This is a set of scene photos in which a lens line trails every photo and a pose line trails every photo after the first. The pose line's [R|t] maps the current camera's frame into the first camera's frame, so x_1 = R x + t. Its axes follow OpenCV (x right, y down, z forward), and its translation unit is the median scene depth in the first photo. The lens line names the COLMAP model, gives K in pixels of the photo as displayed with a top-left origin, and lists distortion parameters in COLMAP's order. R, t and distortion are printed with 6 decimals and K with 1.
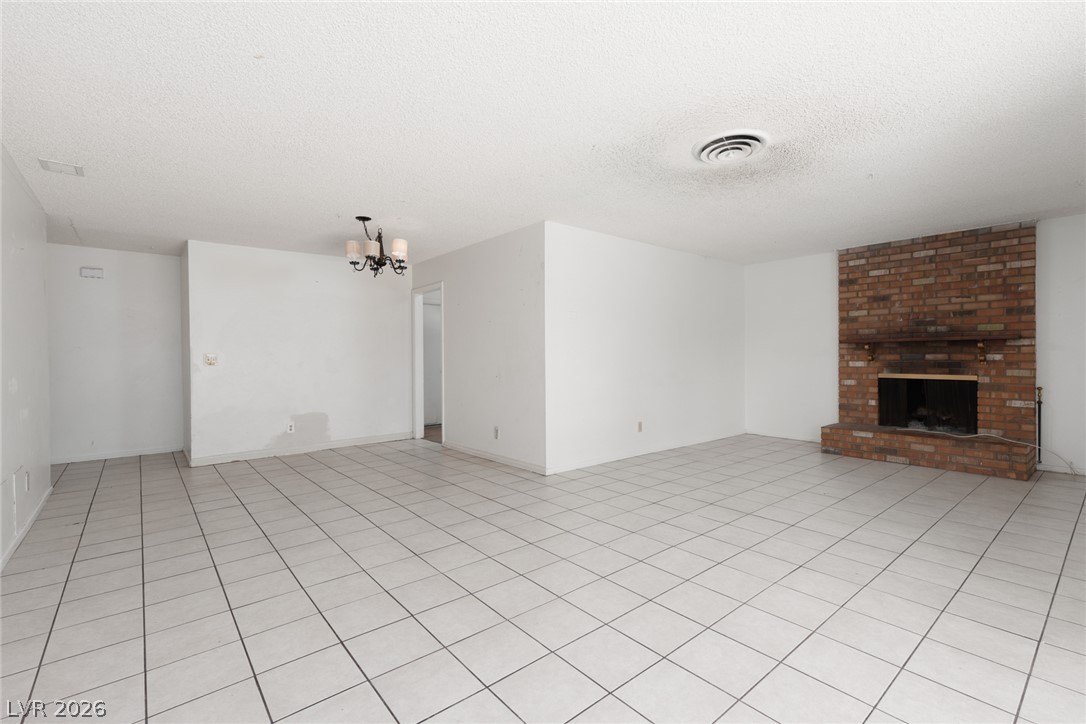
lens RADIAL K [[484.3, 0, 552.1], [0, 484.3, 359.4], [0, 0, 1]] dist [0.002764, -0.000340]
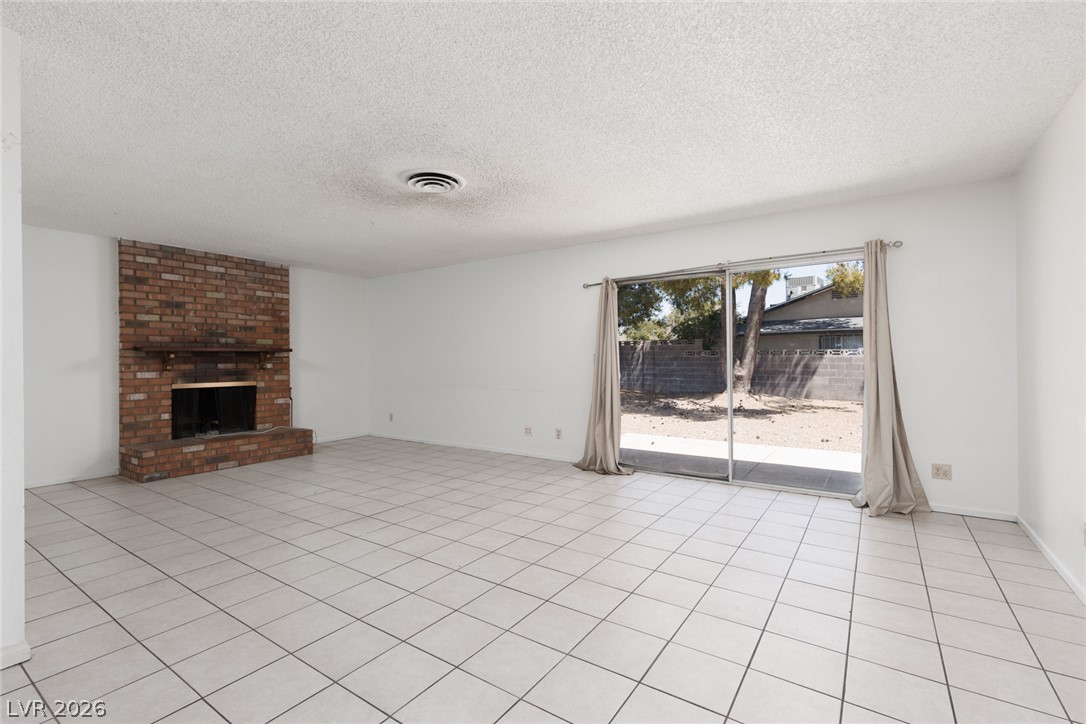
lens RADIAL K [[484.3, 0, 546.1], [0, 484.3, 361.1], [0, 0, 1]] dist [0.002764, -0.000340]
pose [[-0.265906, 0.003776, 0.963991, -0.456483], [0.014775, 0.999891, 0.000159, -0.005824], [-0.963886, 0.014286, -0.265933, 0.593050]]
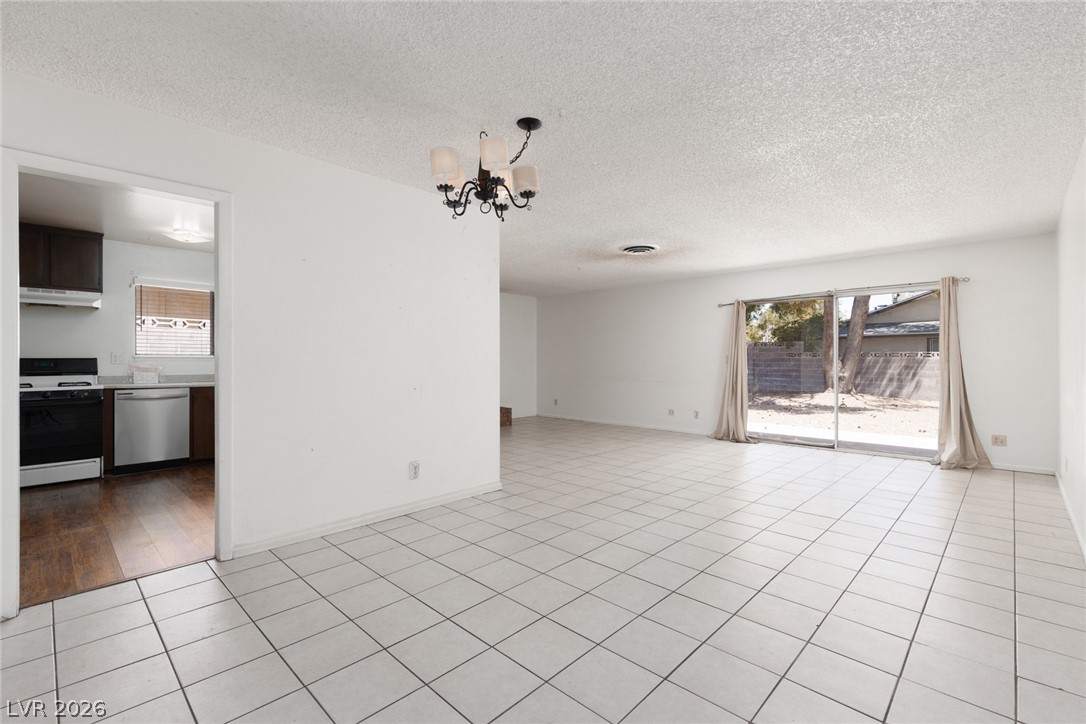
lens RADIAL K [[484.3, 0, 543.0], [0, 484.3, 360.9], [0, 0, 1]] dist [0.002764, -0.000340]
pose [[-0.098778, 0.002797, 0.995106, -0.839116], [0.007298, 0.999971, -0.002086, -0.004580], [-0.995083, 0.007057, -0.098796, 0.891941]]
